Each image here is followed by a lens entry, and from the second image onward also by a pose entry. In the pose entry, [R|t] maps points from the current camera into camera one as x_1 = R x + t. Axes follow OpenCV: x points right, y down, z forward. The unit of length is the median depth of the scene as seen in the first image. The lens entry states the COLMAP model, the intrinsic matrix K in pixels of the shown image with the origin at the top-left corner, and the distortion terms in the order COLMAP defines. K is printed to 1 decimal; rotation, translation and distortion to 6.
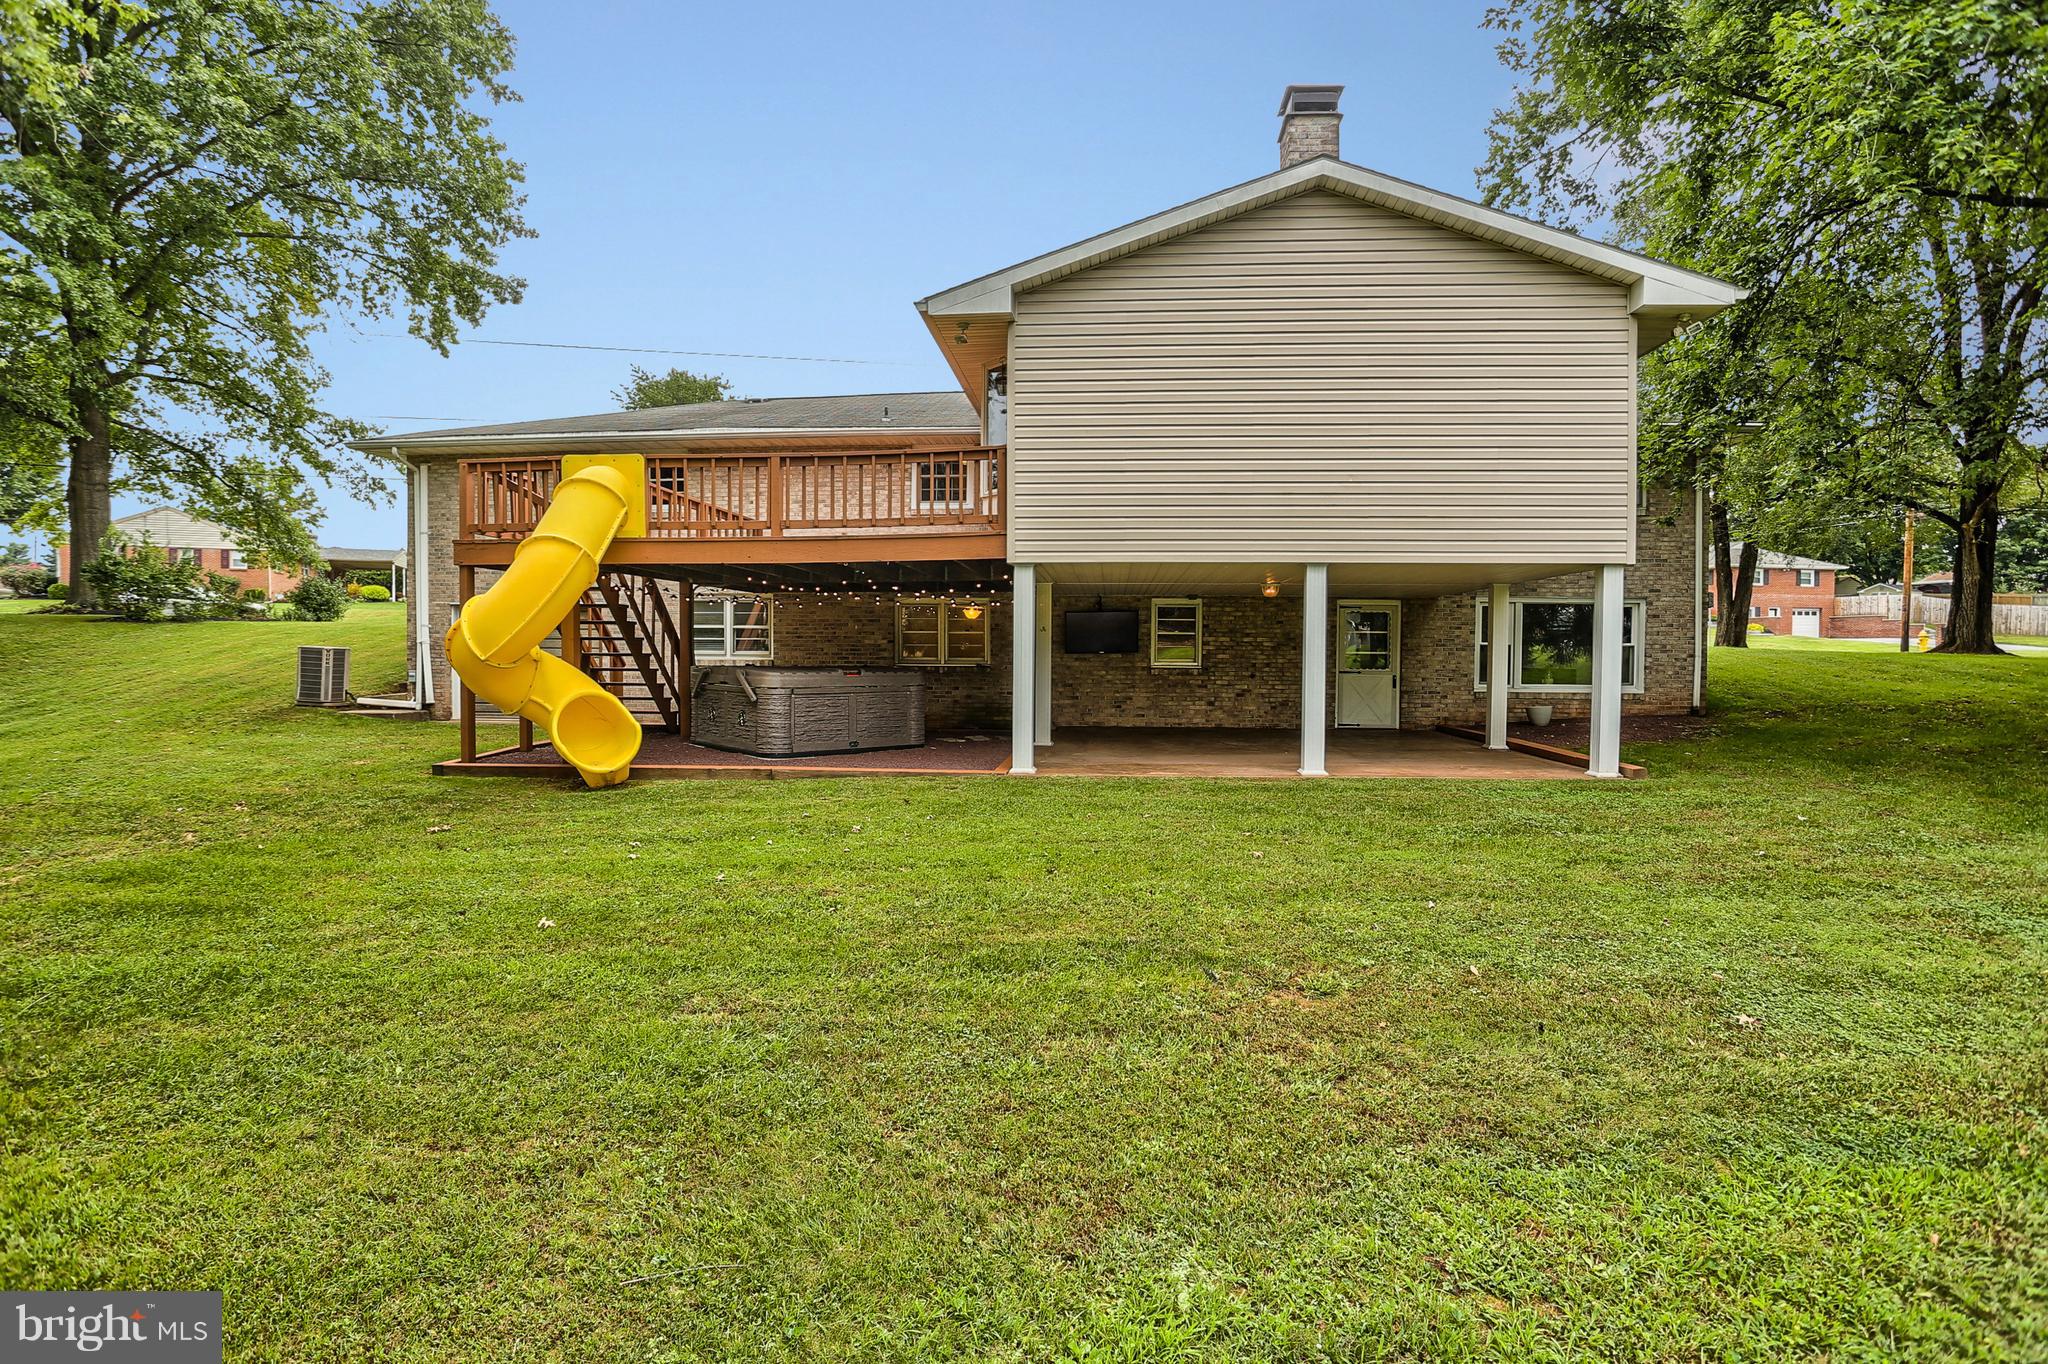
lens RADIAL K [[1011.6, 0, 1015.6], [0, 1011.6, 672.5], [0, 0, 1]] dist [-0.077708, 0.036356]
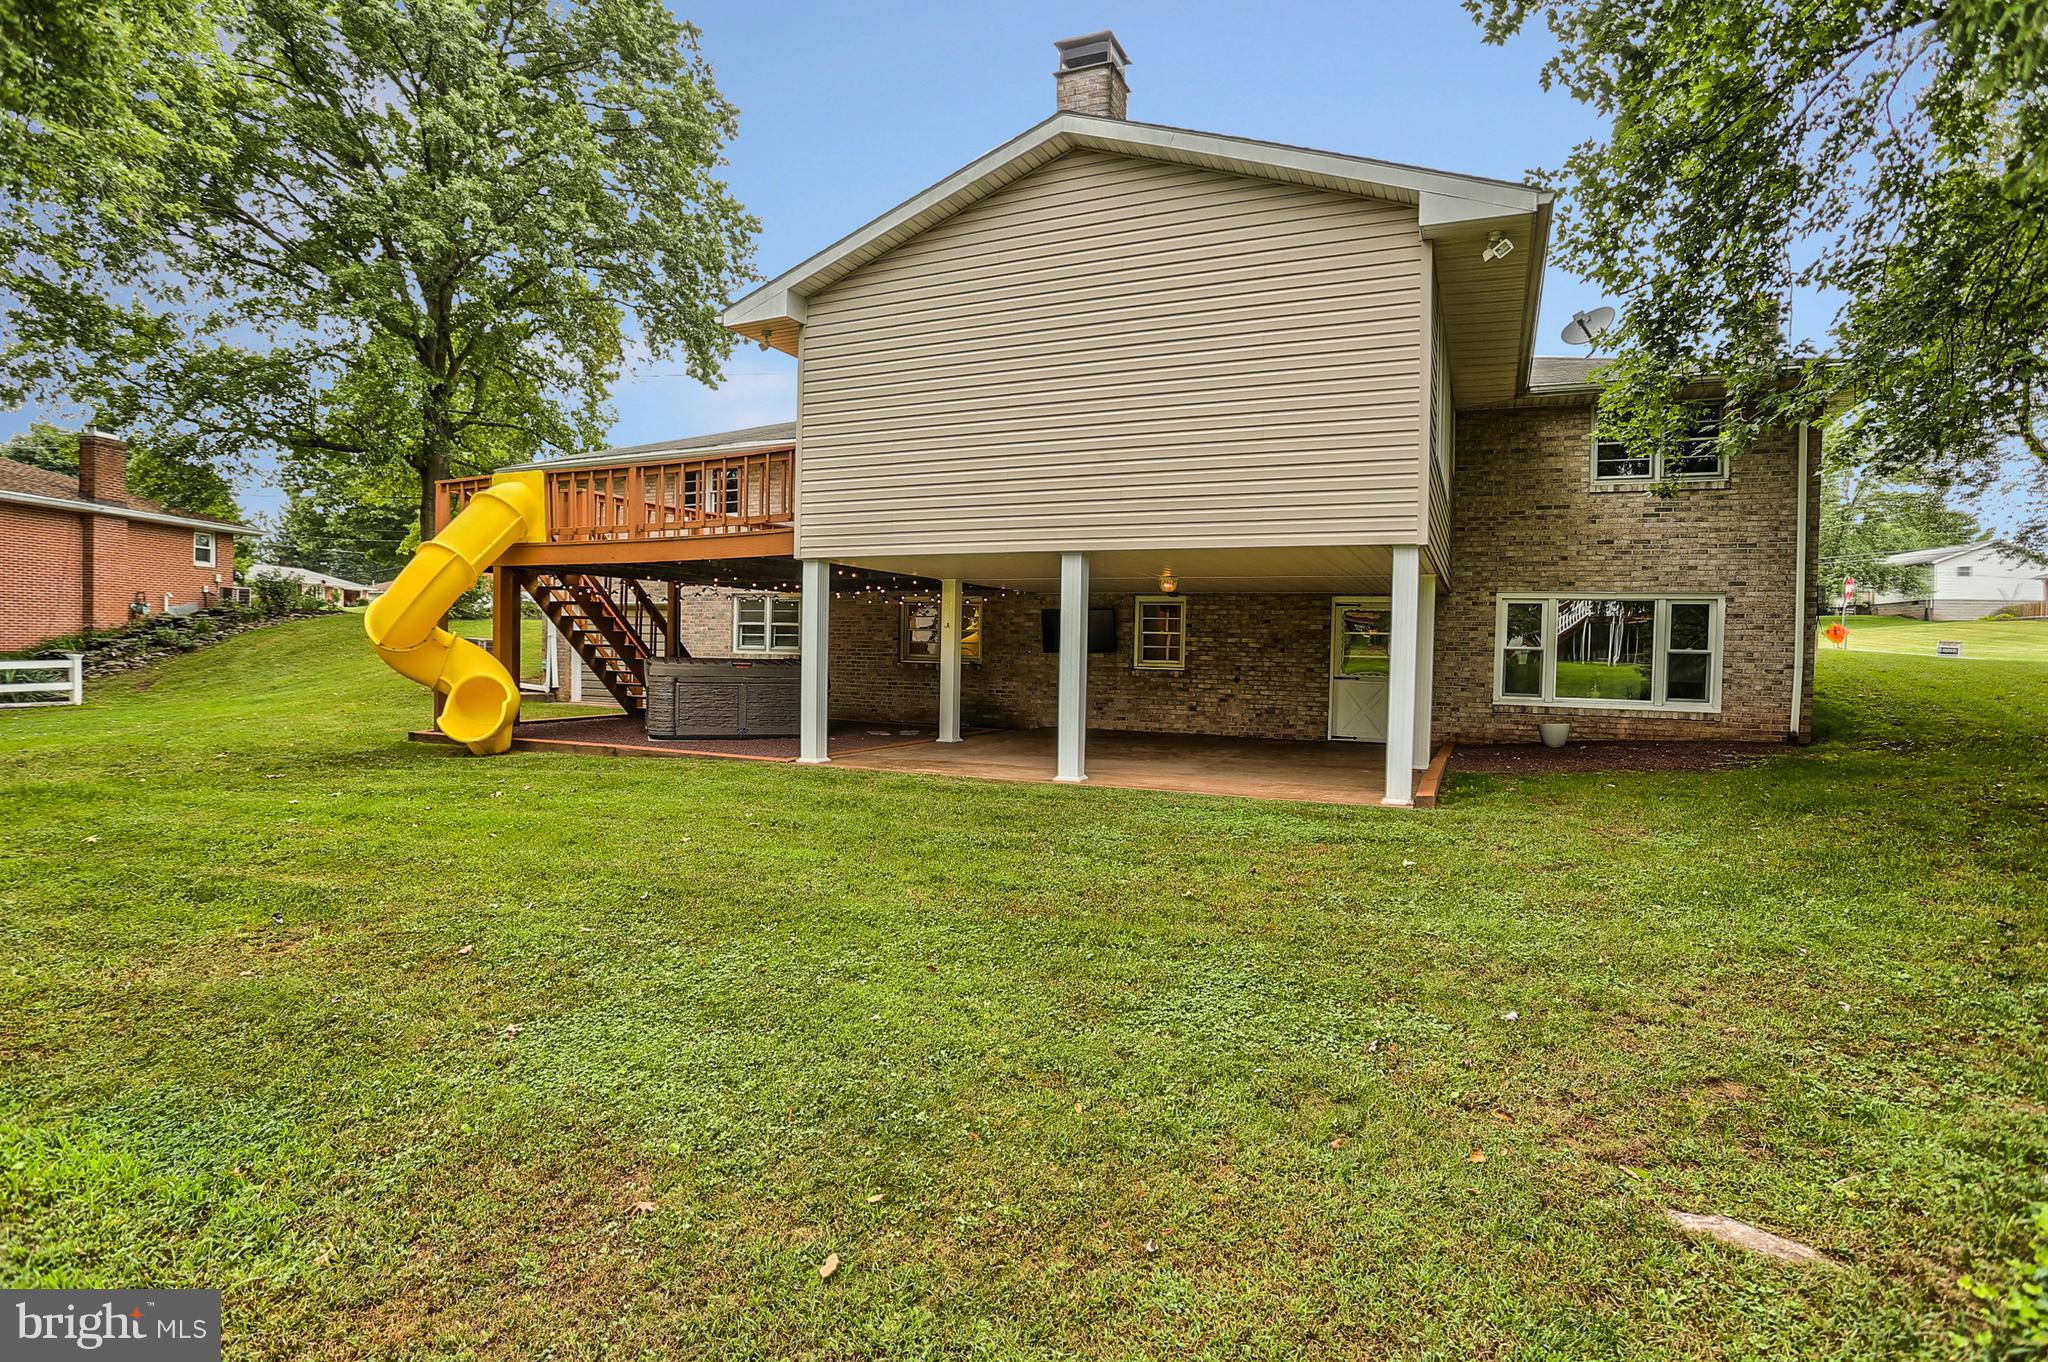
lens RADIAL K [[1002.3, 0, 1017.2], [0, 1002.3, 673.1], [0, 0, 1]] dist [-0.082460, 0.038799]
pose [[0.943072, 0.021534, -0.331892, 0.355744], [-0.023233, 0.999729, -0.001150, 0.003074], [0.331777, 0.008796, 0.943317, 0.075431]]
